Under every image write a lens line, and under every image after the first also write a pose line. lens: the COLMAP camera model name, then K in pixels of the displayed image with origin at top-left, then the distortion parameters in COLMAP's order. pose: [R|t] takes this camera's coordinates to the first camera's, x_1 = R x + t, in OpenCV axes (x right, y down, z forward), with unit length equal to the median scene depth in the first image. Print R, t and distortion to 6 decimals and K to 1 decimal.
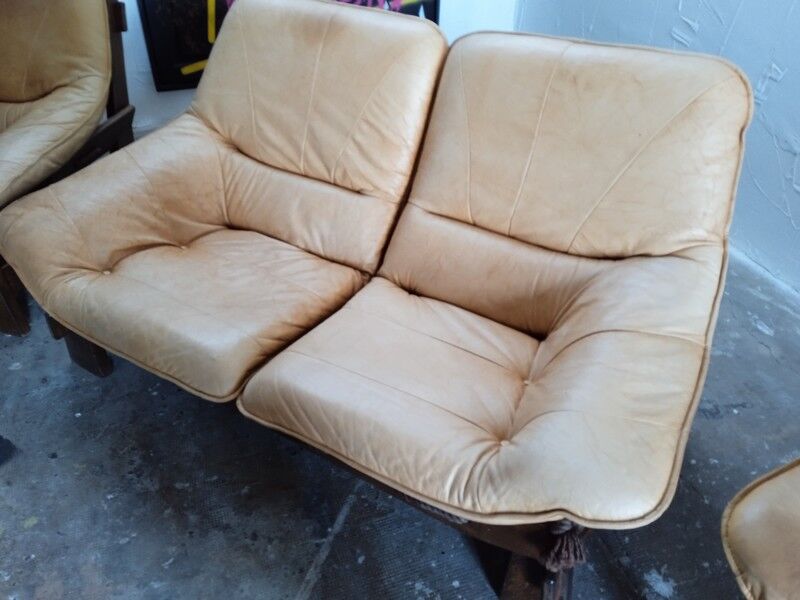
lens RADIAL K [[659.8, 0, 400.0], [0, 659.8, 300.0], [0, 0, 1]] dist [0.110991, -0.174834]
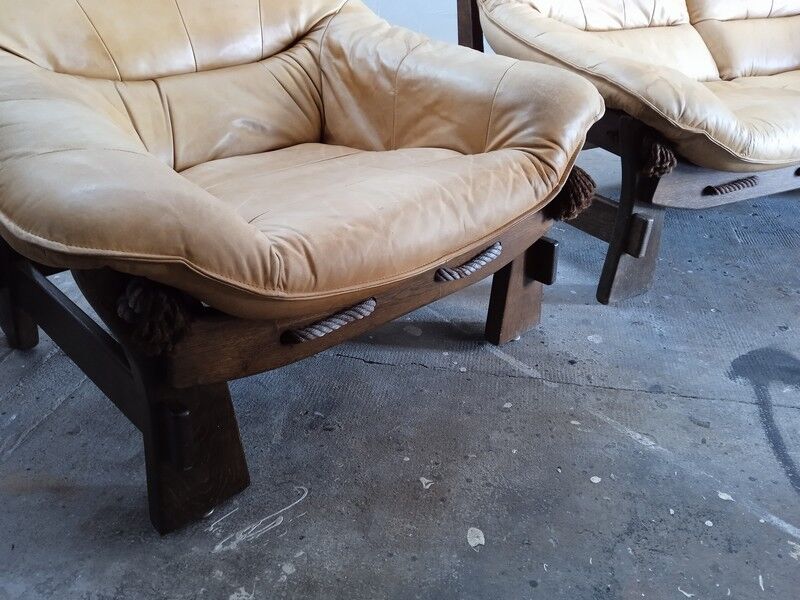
lens RADIAL K [[667.8, 0, 397.0], [0, 667.8, 295.9], [0, 0, 1]] dist [0.112761, -0.185750]
pose [[0.507220, -0.420776, 0.752114, -1.420293], [0.506377, 0.851682, 0.134984, -0.173906], [-0.697360, 0.312386, 0.645062, 0.776775]]
